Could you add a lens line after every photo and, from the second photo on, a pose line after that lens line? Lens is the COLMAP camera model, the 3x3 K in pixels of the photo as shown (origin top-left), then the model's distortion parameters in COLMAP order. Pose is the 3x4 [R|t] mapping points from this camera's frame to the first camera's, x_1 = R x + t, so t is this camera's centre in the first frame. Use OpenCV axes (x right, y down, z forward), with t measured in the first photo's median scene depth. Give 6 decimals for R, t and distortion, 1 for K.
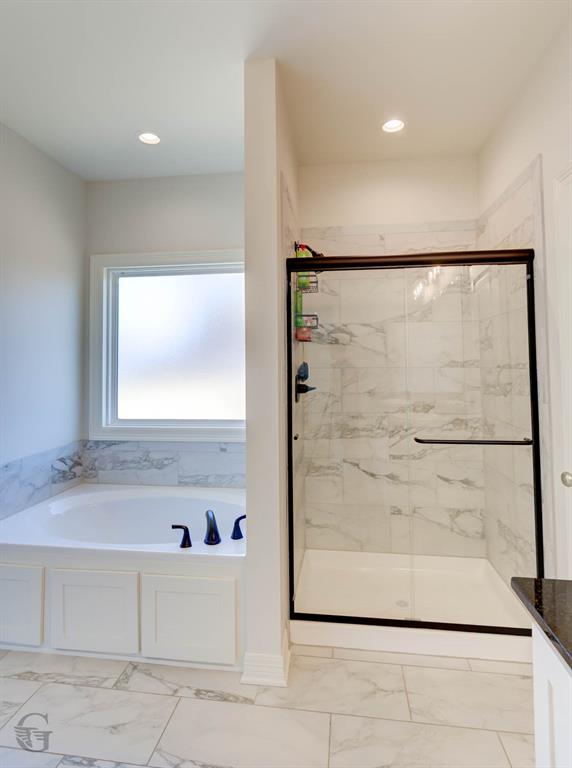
lens RADIAL K [[449.8, 0, 286.6], [0, 449.8, 349.7], [0, 0, 1]] dist [0.000294, -0.002375]
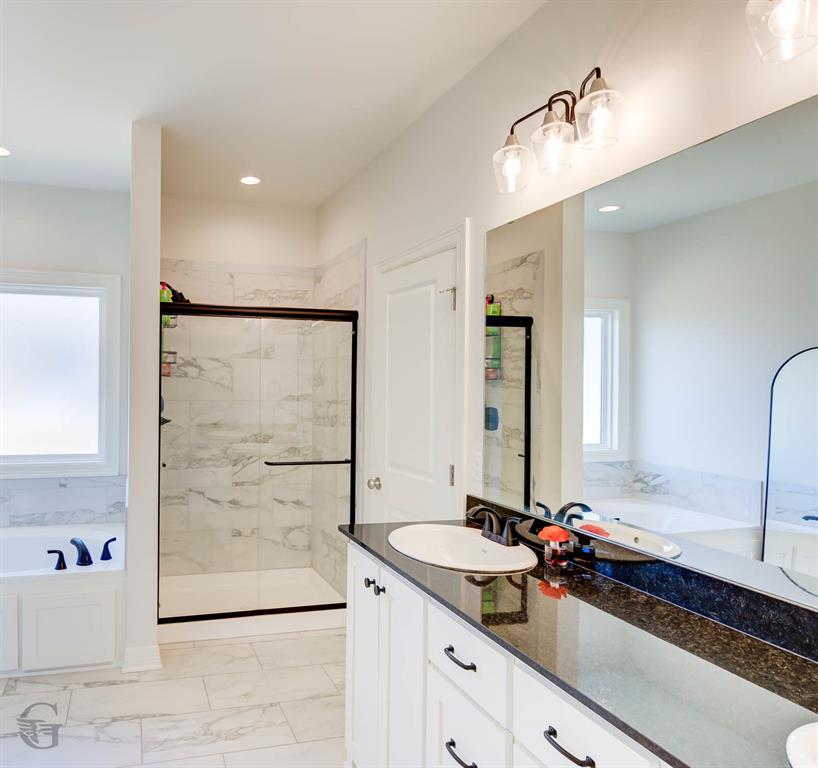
lens RADIAL K [[828.1, 0, 409.0], [0, 828.1, 384.0], [0, 0, 1]] dist [-0.007702, -0.005464]
pose [[0.842882, 0.019327, 0.537752, -0.504795], [-0.044585, 0.998427, 0.033998, -0.089424], [-0.536249, -0.052632, 0.842418, -0.916785]]
